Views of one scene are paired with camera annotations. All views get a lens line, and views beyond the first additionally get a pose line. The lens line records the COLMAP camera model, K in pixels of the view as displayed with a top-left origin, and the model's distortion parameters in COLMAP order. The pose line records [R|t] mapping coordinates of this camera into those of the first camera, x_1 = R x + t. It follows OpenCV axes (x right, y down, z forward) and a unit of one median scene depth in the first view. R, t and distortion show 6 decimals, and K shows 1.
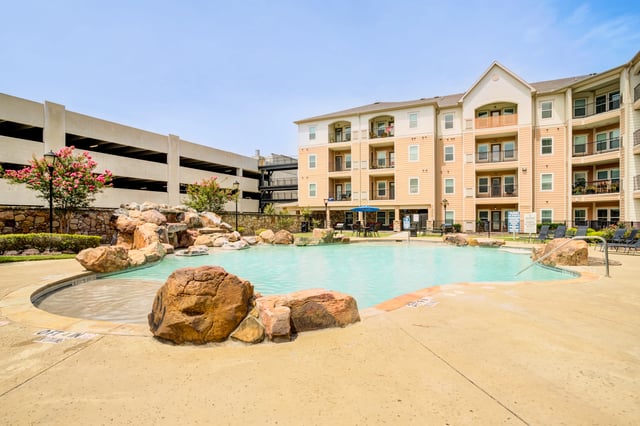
lens RADIAL K [[343.4, 0, 339.9], [0, 343.4, 220.9], [0, 0, 1]] dist [0.002416, 0.008033]
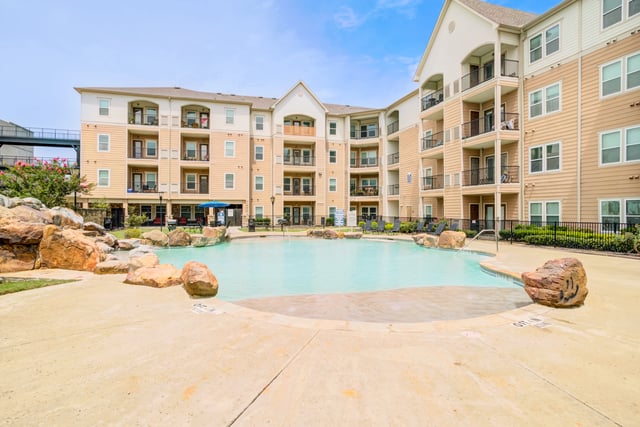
lens RADIAL K [[343.4, 0, 325.3], [0, 343.4, 209.4], [0, 0, 1]] dist [0.002416, 0.008033]
pose [[0.761083, 0.008519, 0.648599, -0.227356], [-0.001069, 0.999929, -0.011879, -0.007532], [-0.648654, 0.008347, 0.761038, 0.052041]]
